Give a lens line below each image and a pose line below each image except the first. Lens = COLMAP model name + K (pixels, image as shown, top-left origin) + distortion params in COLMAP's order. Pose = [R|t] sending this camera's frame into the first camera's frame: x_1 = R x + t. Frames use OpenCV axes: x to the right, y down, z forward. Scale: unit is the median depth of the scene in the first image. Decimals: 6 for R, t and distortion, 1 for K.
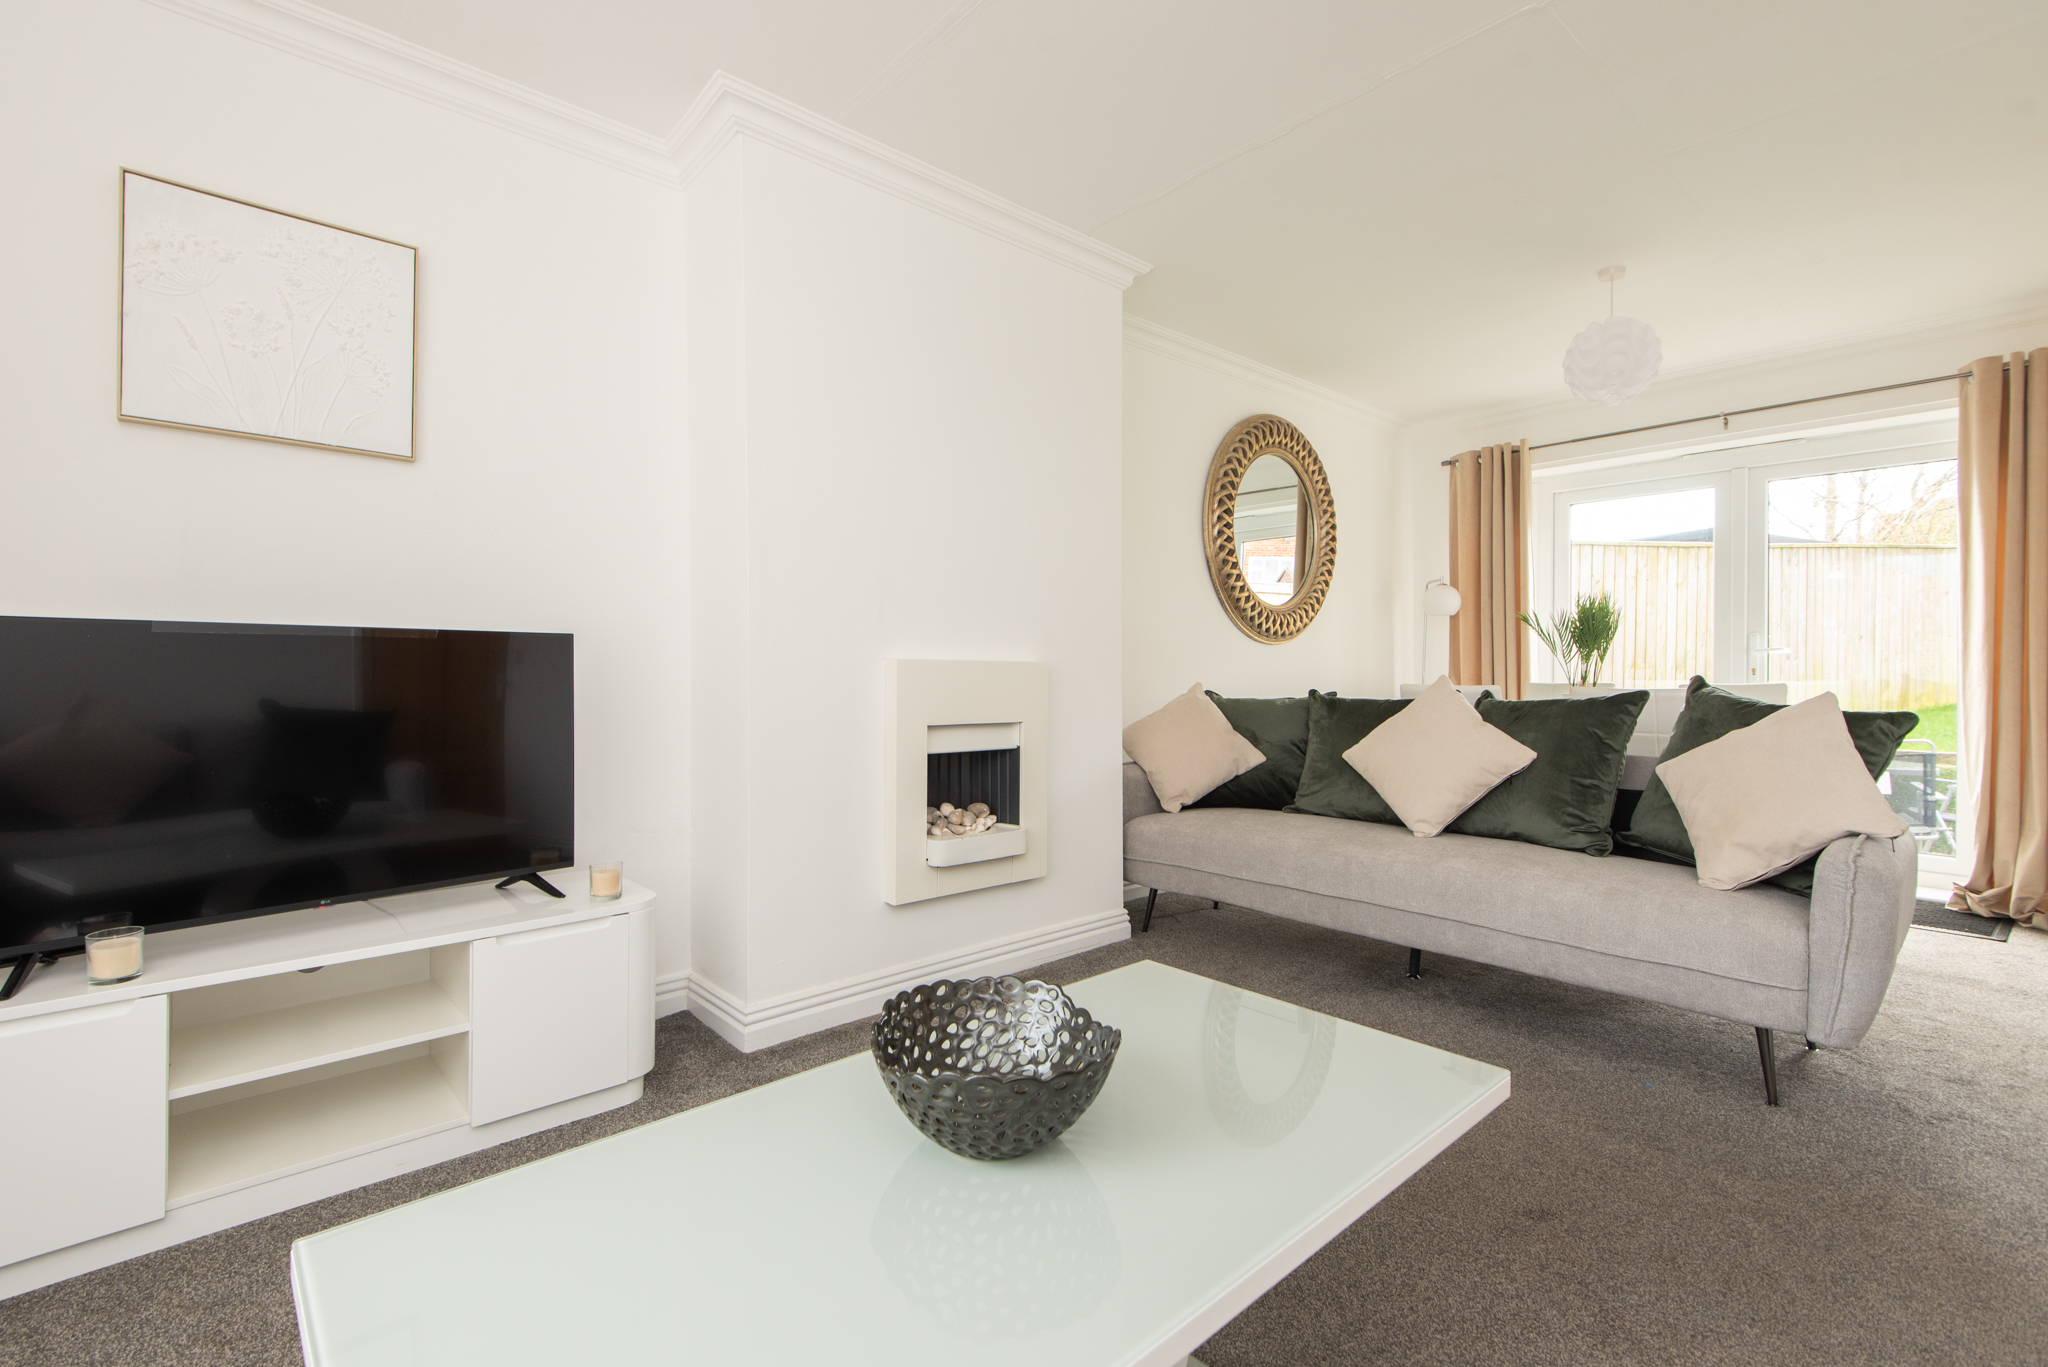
lens RADIAL K [[910.3, 0, 1009.2], [0, 910.3, 674.3], [0, 0, 1]] dist [0.028400, -0.013191]
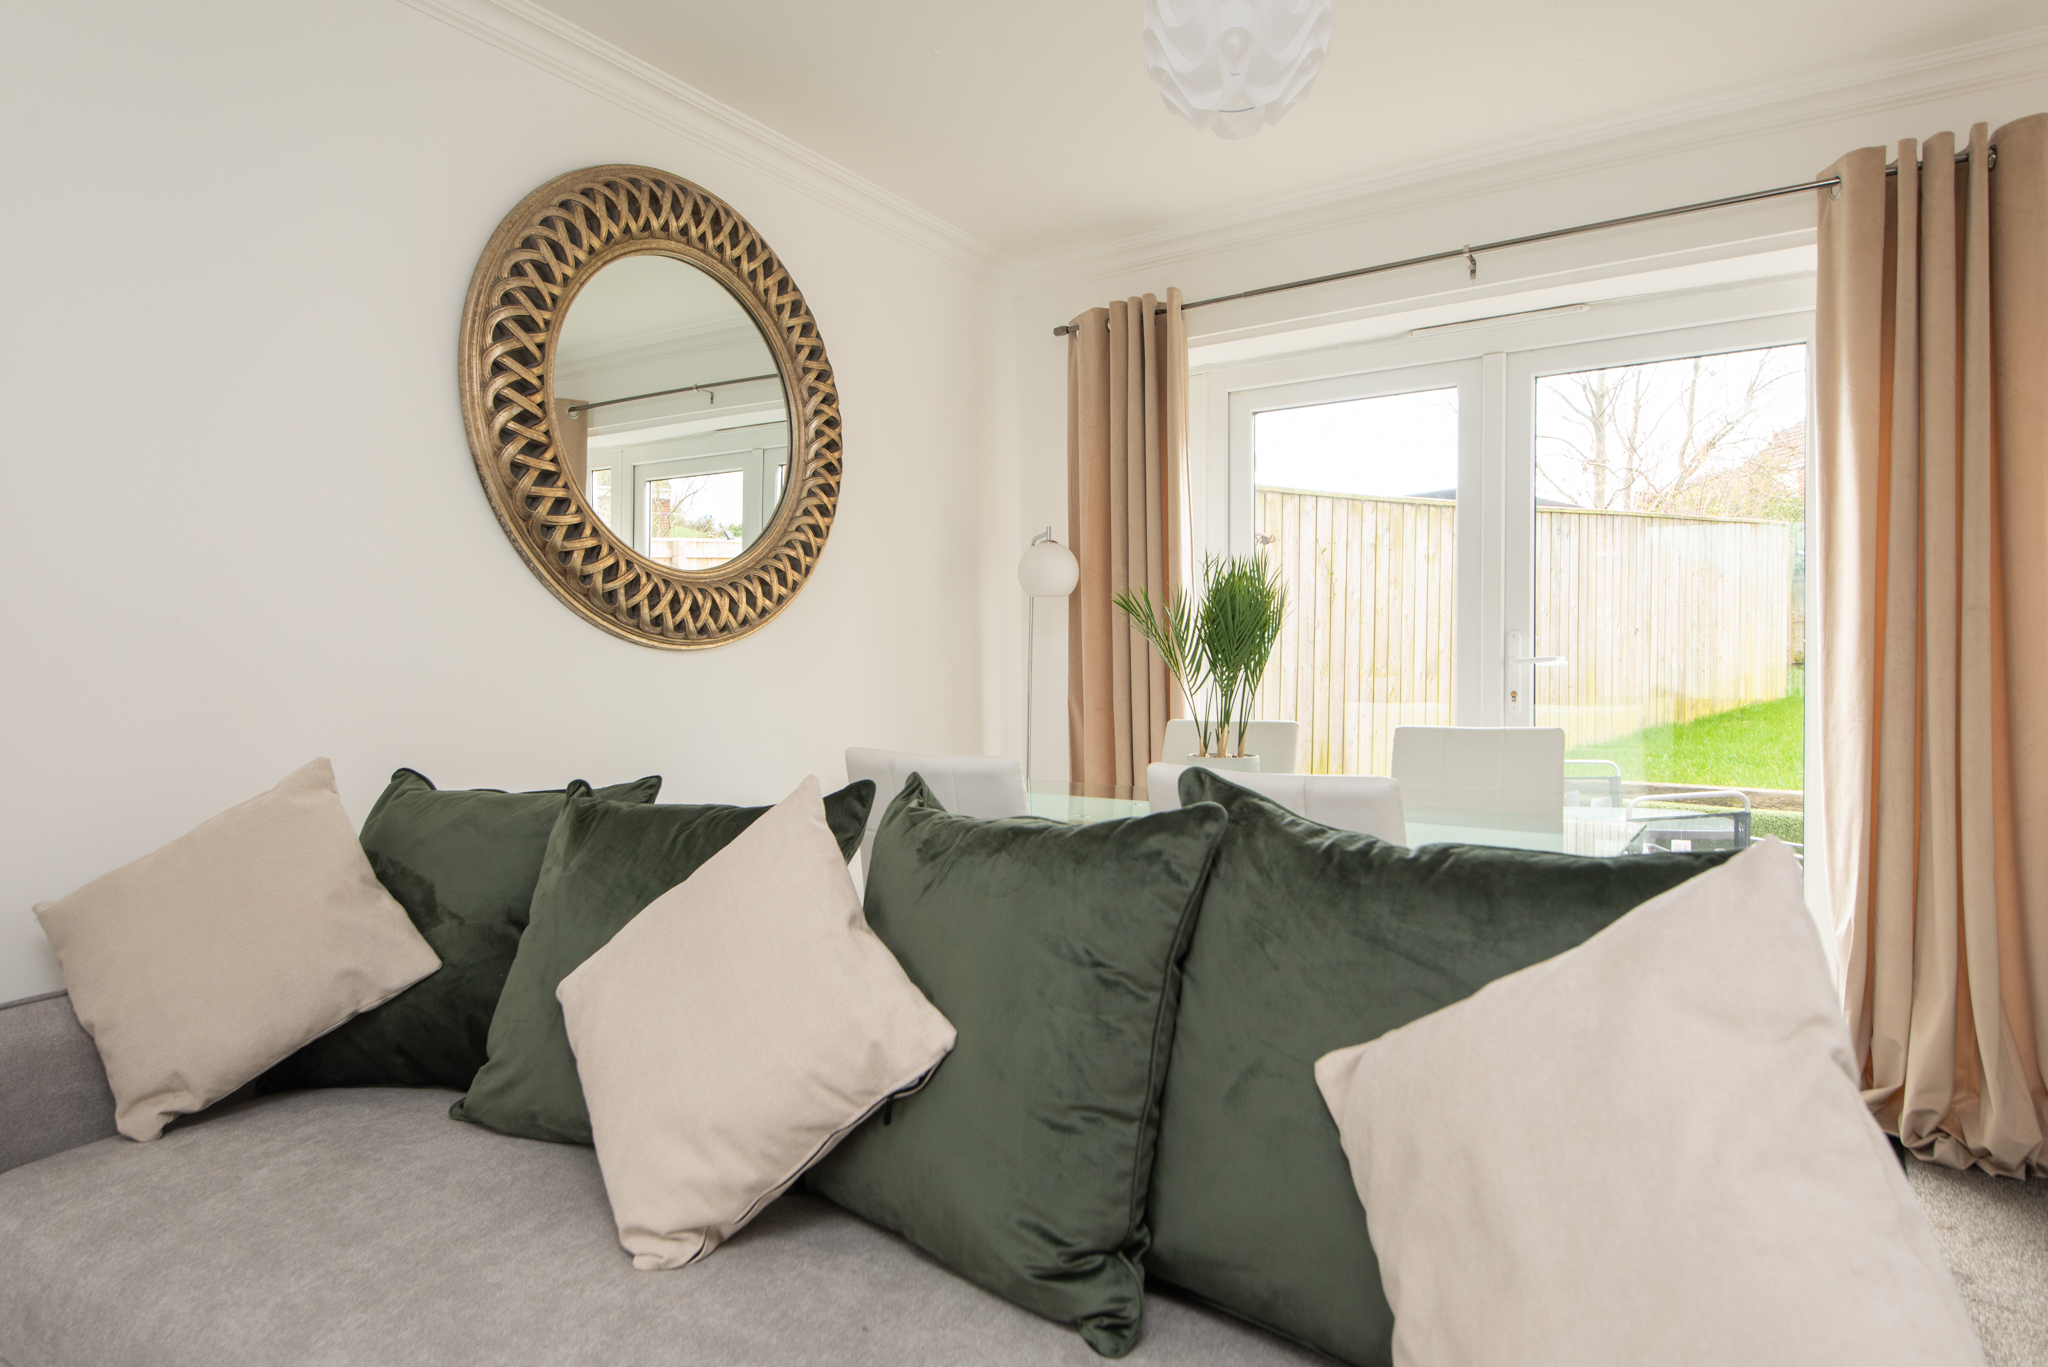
lens RADIAL K [[1171.5, 0, 1007.6], [0, 1171.5, 668.4], [0, 0, 1]] dist [0.034680, -0.022482]
pose [[0.964762, -0.004194, 0.263092, 0.353264], [0.003840, 0.999991, 0.001859, -0.028932], [-0.263097, -0.000783, 0.964769, 0.426699]]
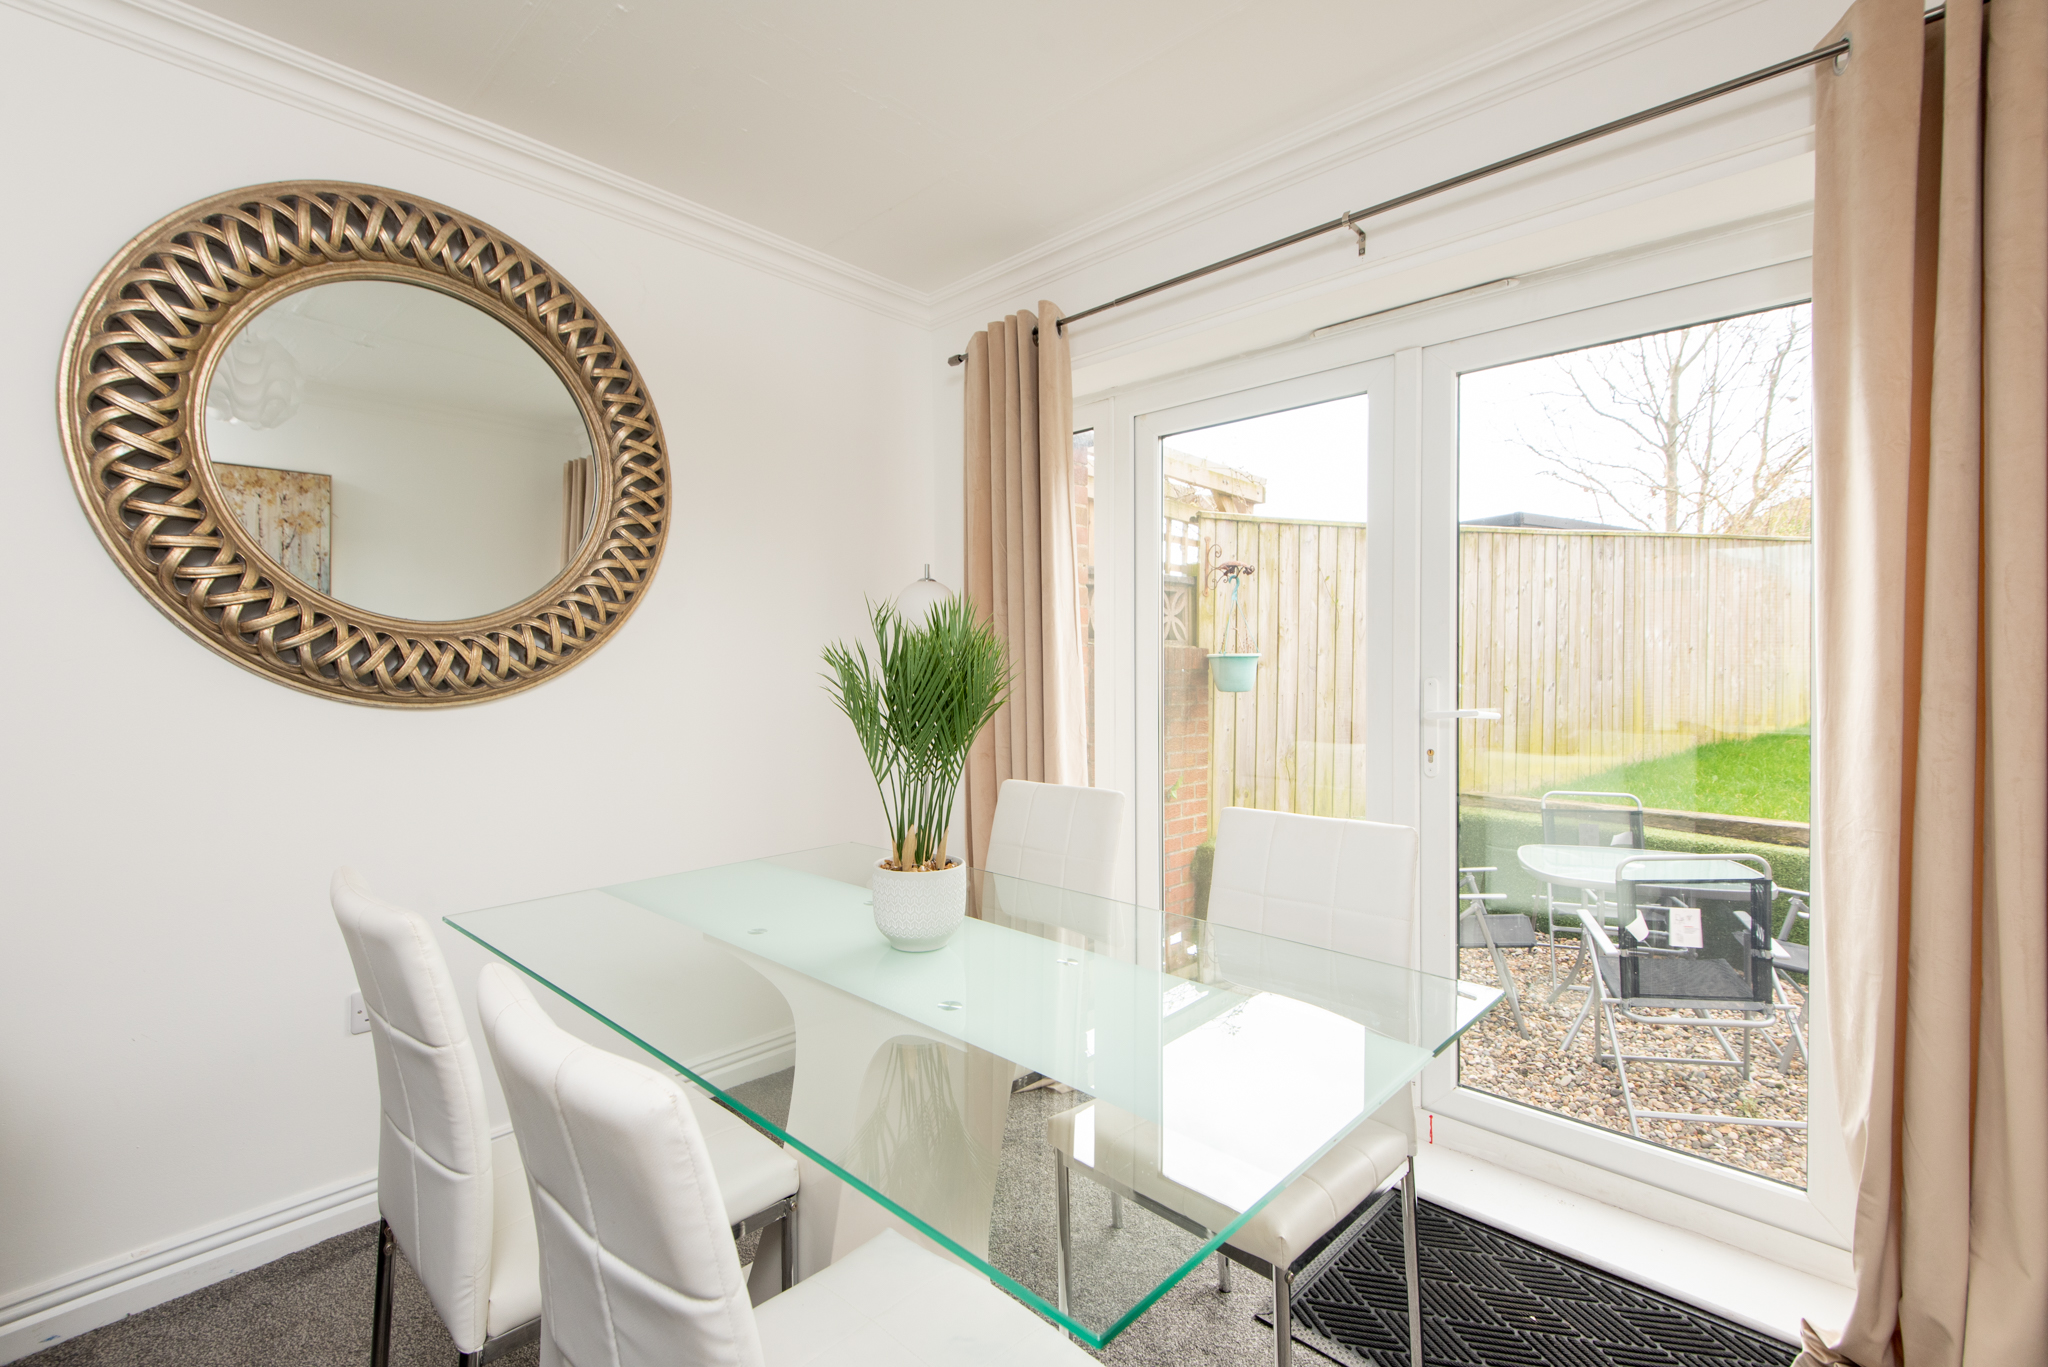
lens RADIAL K [[910.3, 0, 1005.4], [0, 910.3, 671.9], [0, 0, 1]] dist [0.028400, -0.013191]
pose [[0.996155, -0.003675, 0.087528, 0.647456], [0.003449, 0.999990, 0.002735, -0.061393], [-0.087537, -0.002423, 0.996158, 0.636152]]
